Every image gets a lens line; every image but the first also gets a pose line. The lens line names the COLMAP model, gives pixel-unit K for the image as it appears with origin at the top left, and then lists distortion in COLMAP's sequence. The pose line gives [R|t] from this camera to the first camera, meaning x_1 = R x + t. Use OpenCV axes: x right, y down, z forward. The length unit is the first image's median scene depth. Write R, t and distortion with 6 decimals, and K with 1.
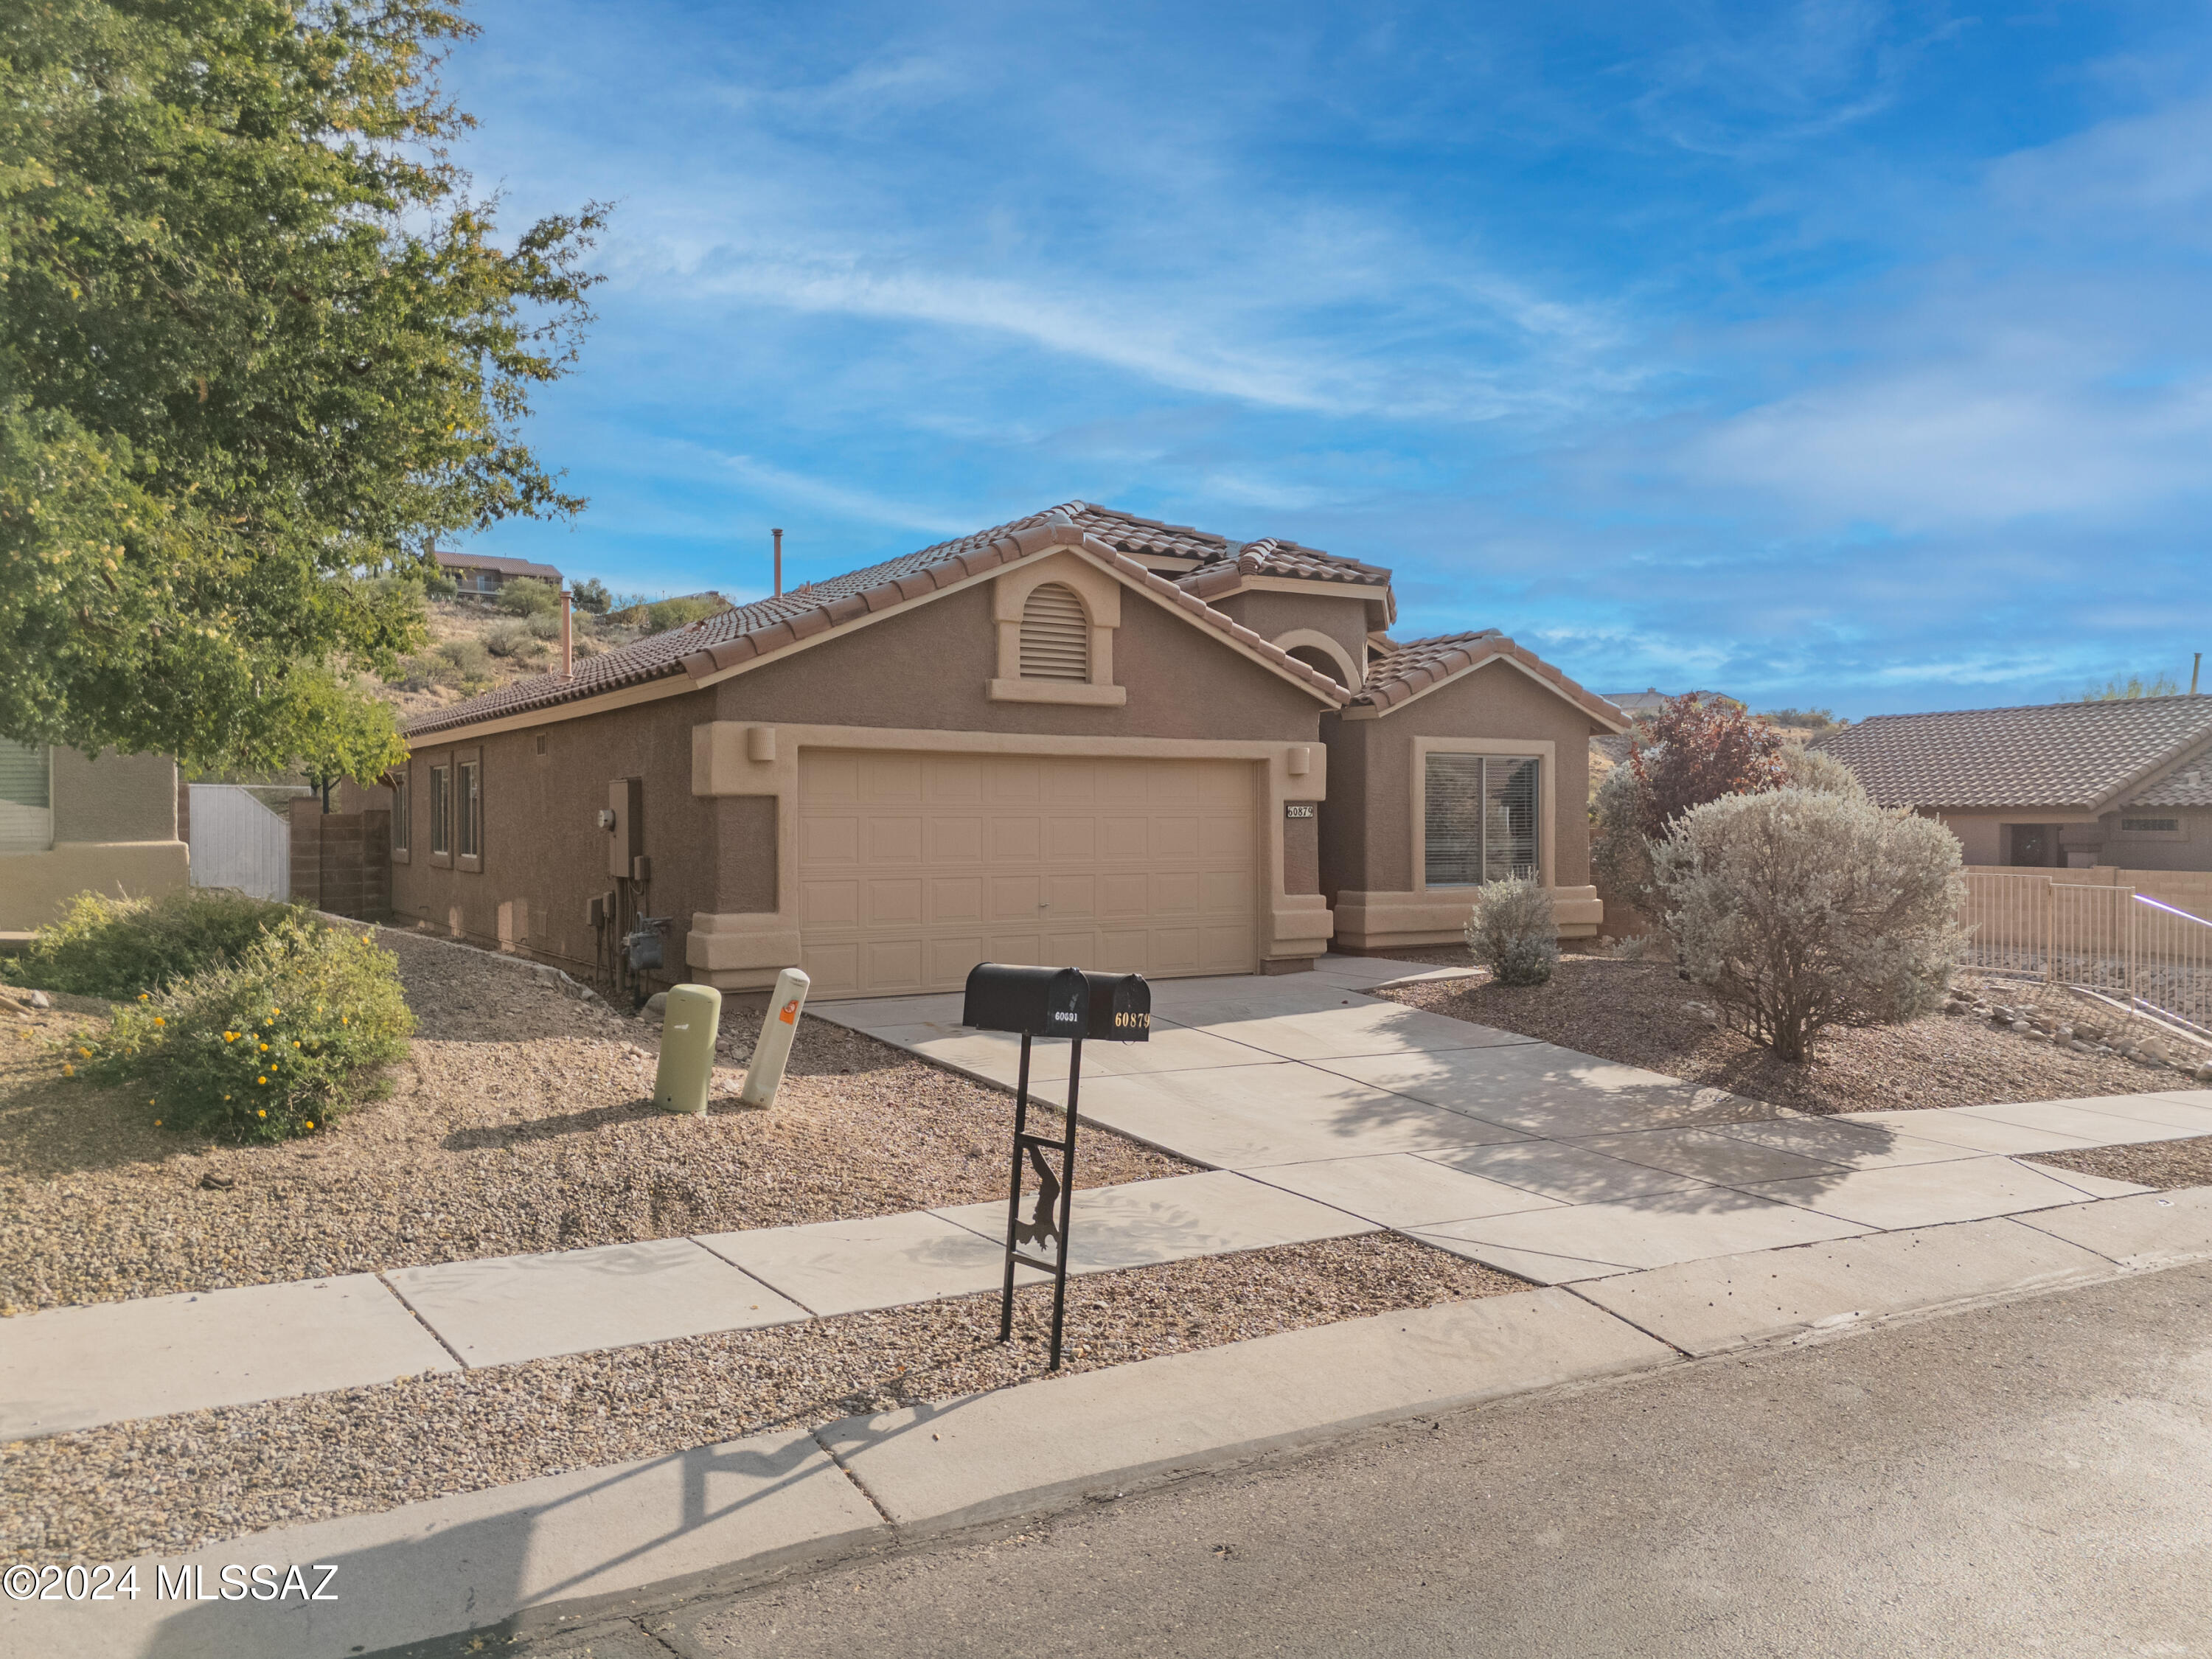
lens RADIAL K [[1621.0, 0, 1106.0], [0, 1621.0, 829.5], [0, 0, 1]] dist [0.070421, -0.051539]
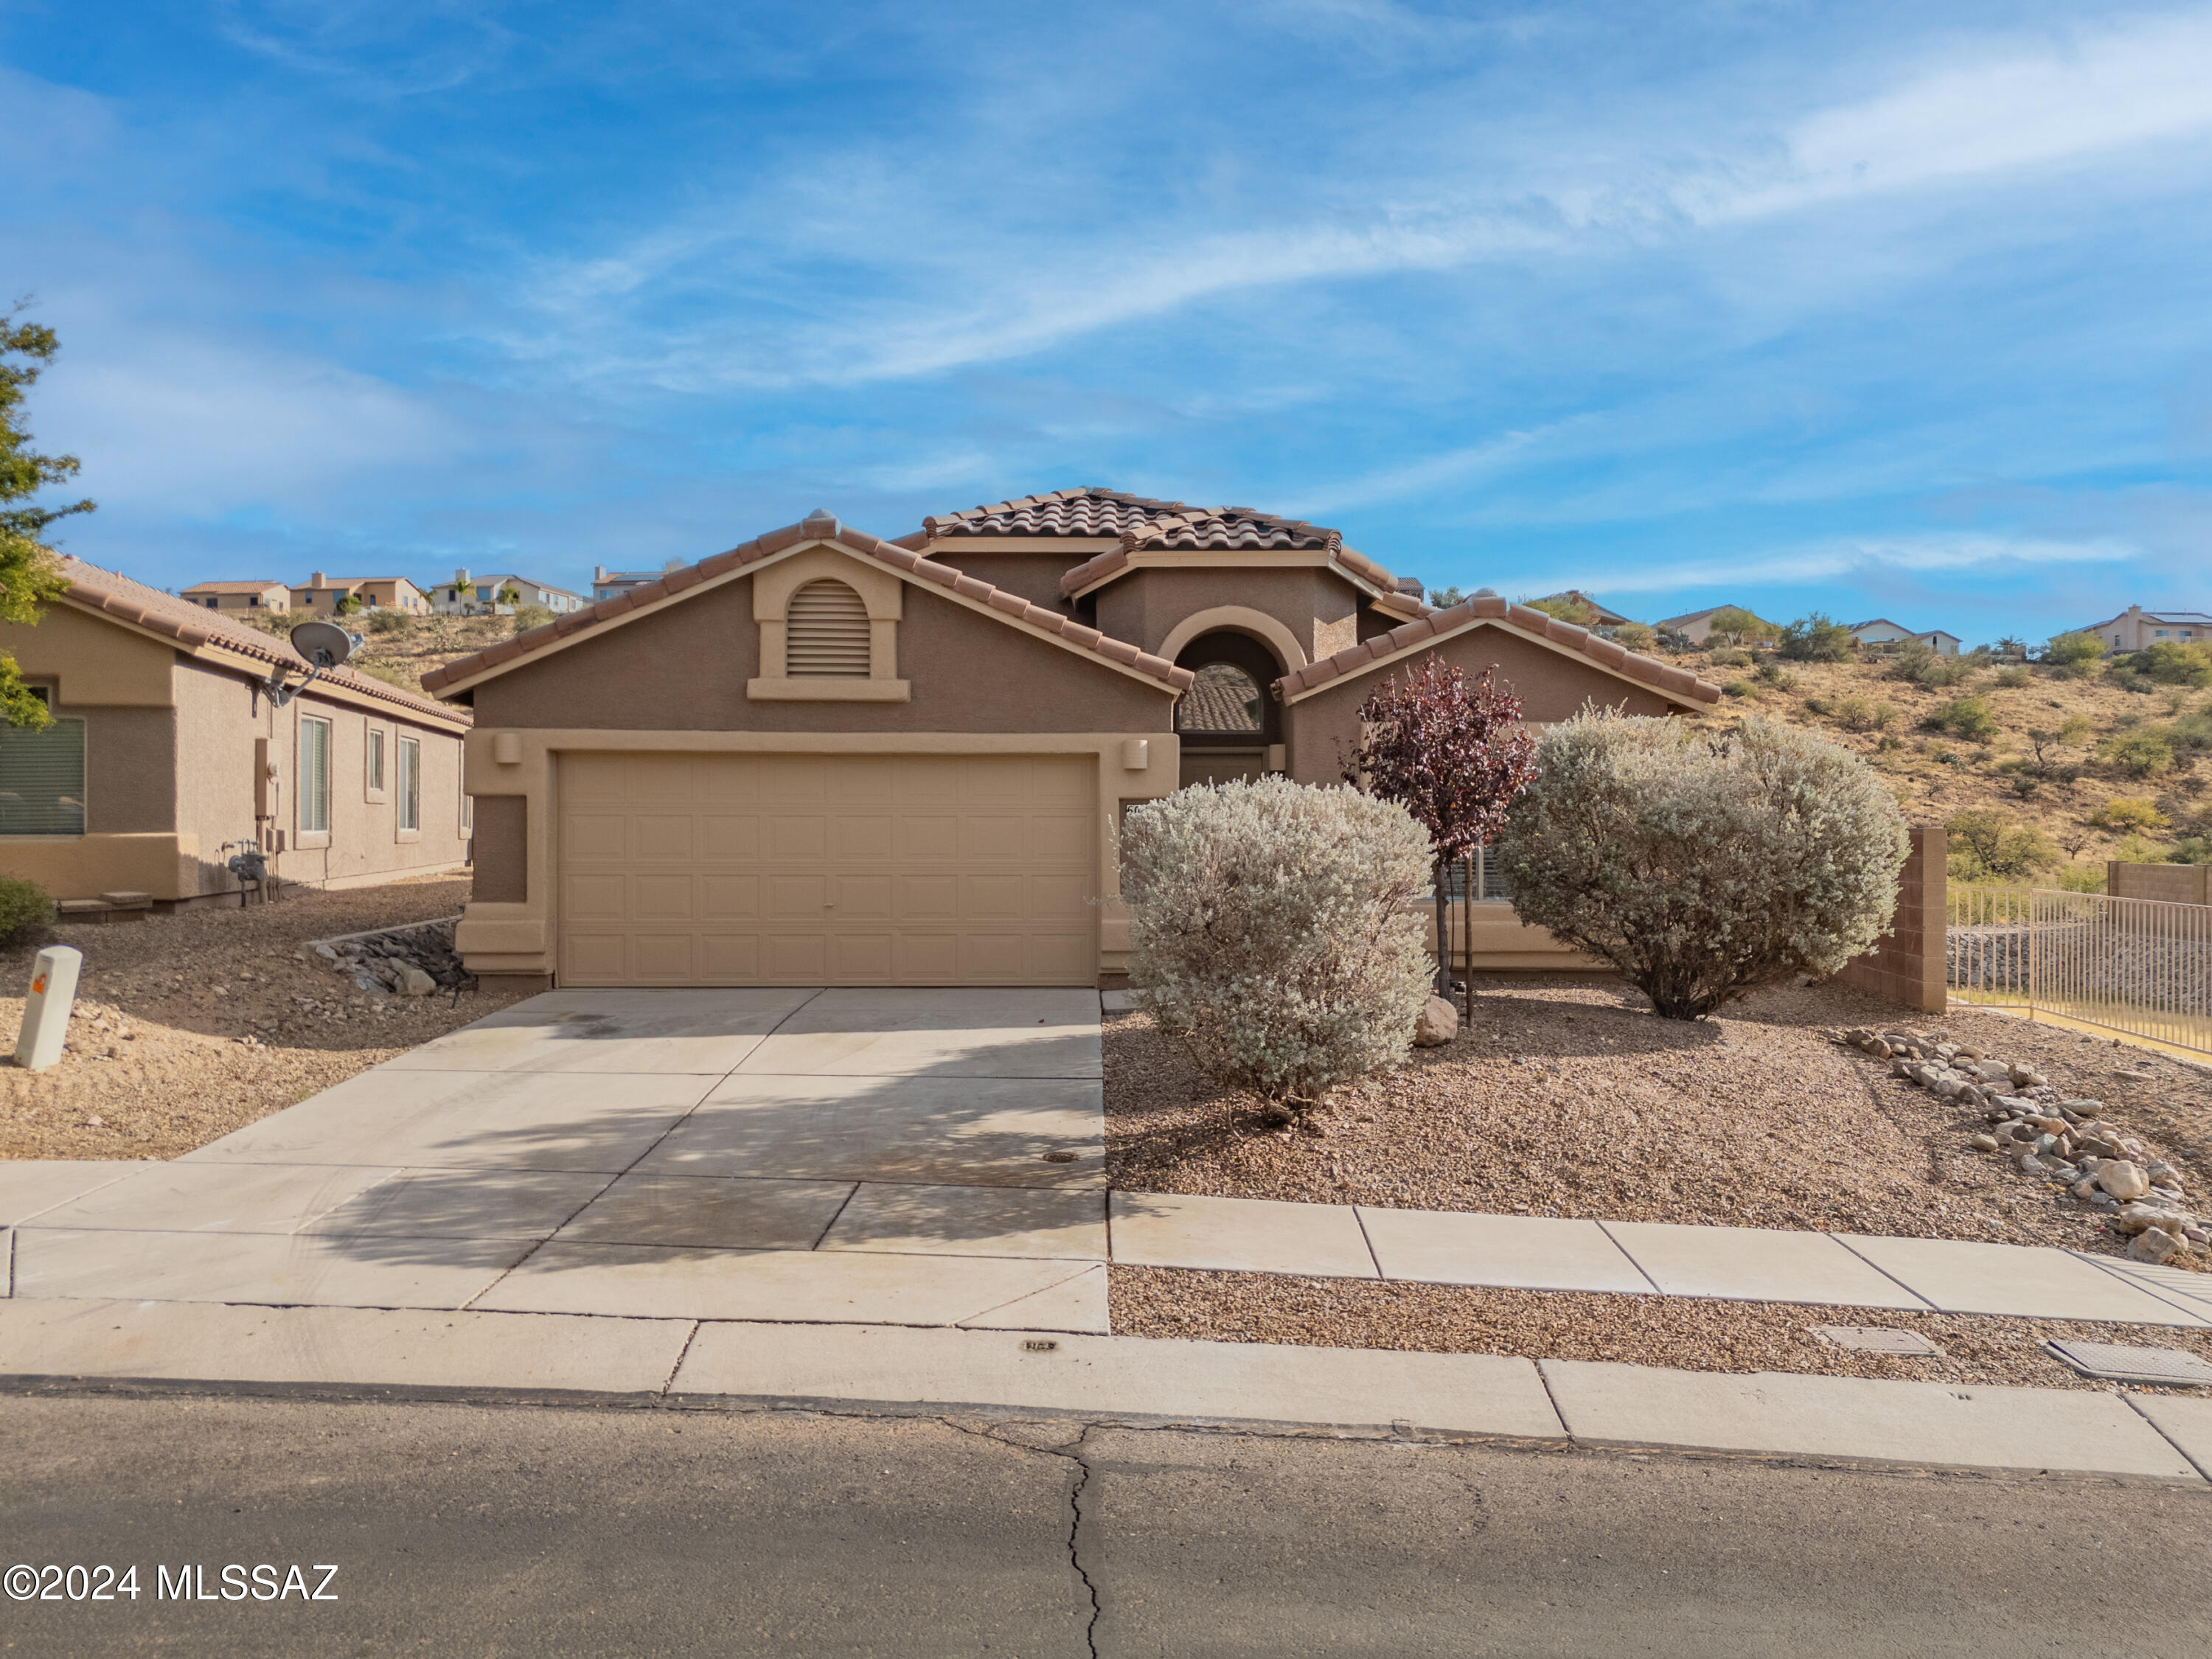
lens RADIAL K [[1621.0, 0, 1106.0], [0, 1621.0, 829.5], [0, 0, 1]] dist [0.070421, -0.051539]
pose [[0.852991, 0.005650, -0.521896, 0.613436], [-0.006688, 0.999978, -0.000104, -0.000575], [0.521883, 0.003579, 0.853009, 0.240455]]
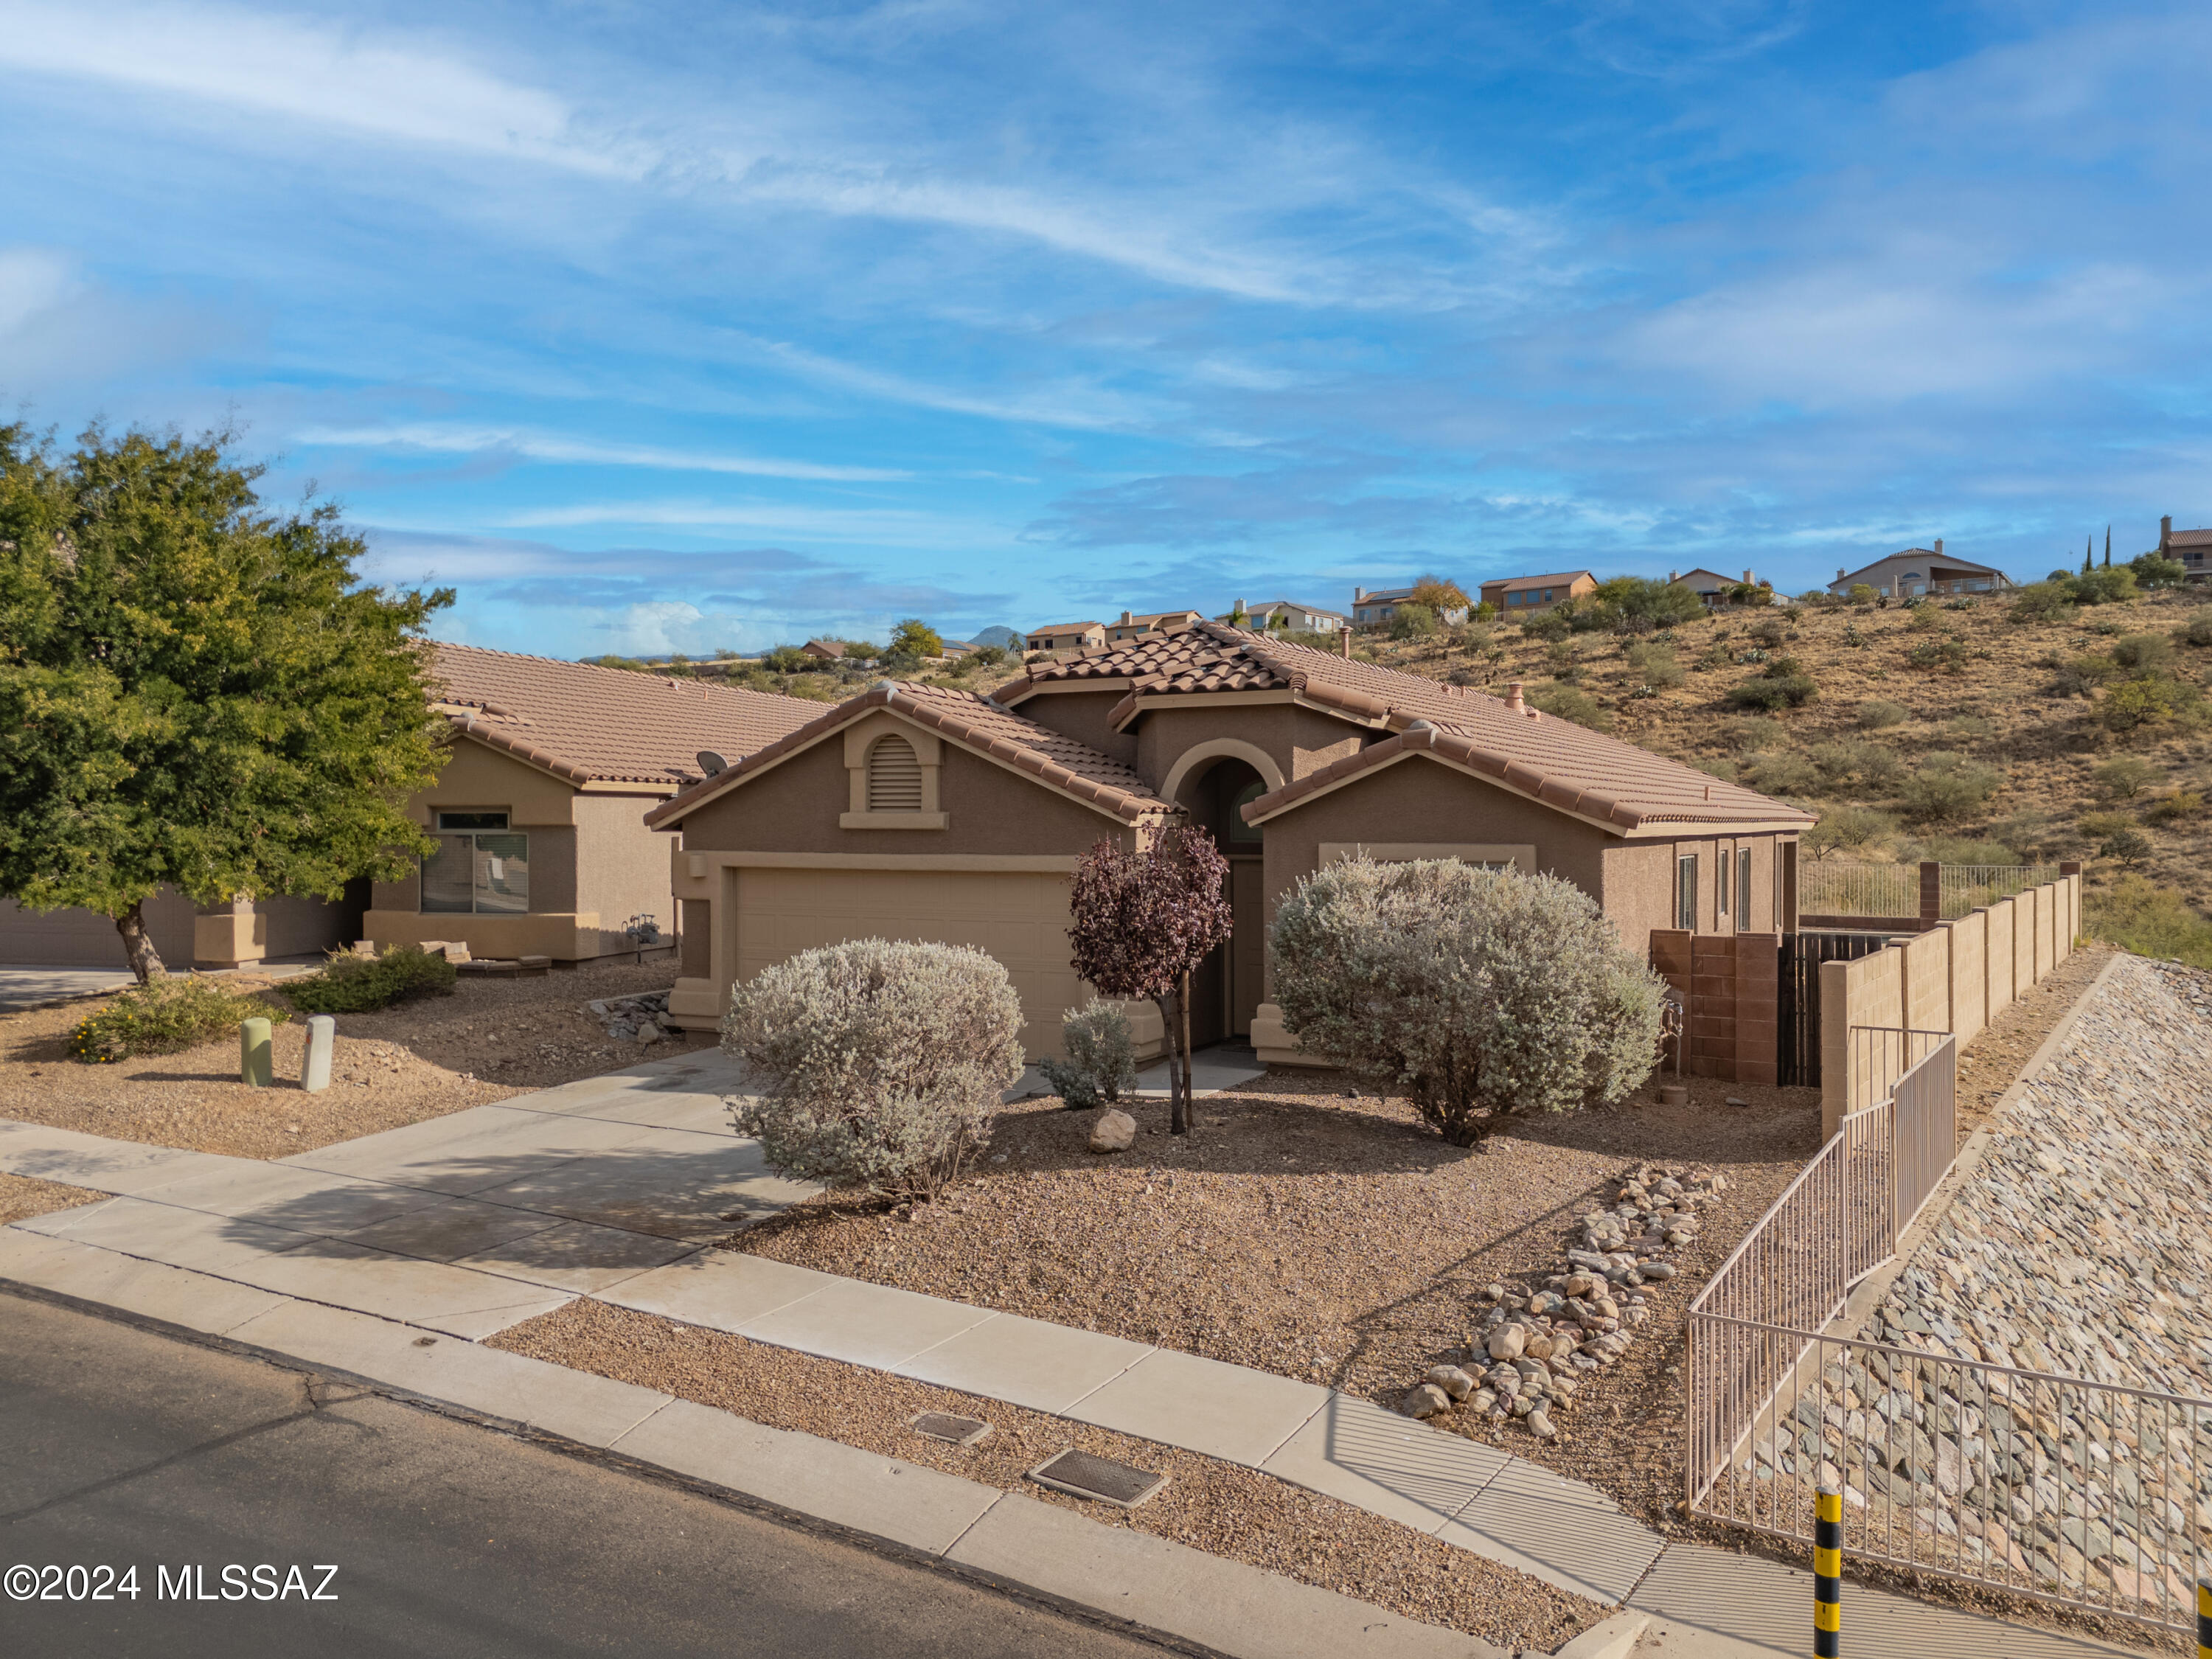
lens RADIAL K [[1621.0, 0, 1106.0], [0, 1621.0, 829.5], [0, 0, 1]] dist [0.070421, -0.051539]
pose [[0.508403, 0.005205, -0.861104, 1.102491], [-0.004940, 0.999983, 0.003127, -0.080331], [0.861105, 0.002664, 0.508420, 0.491440]]
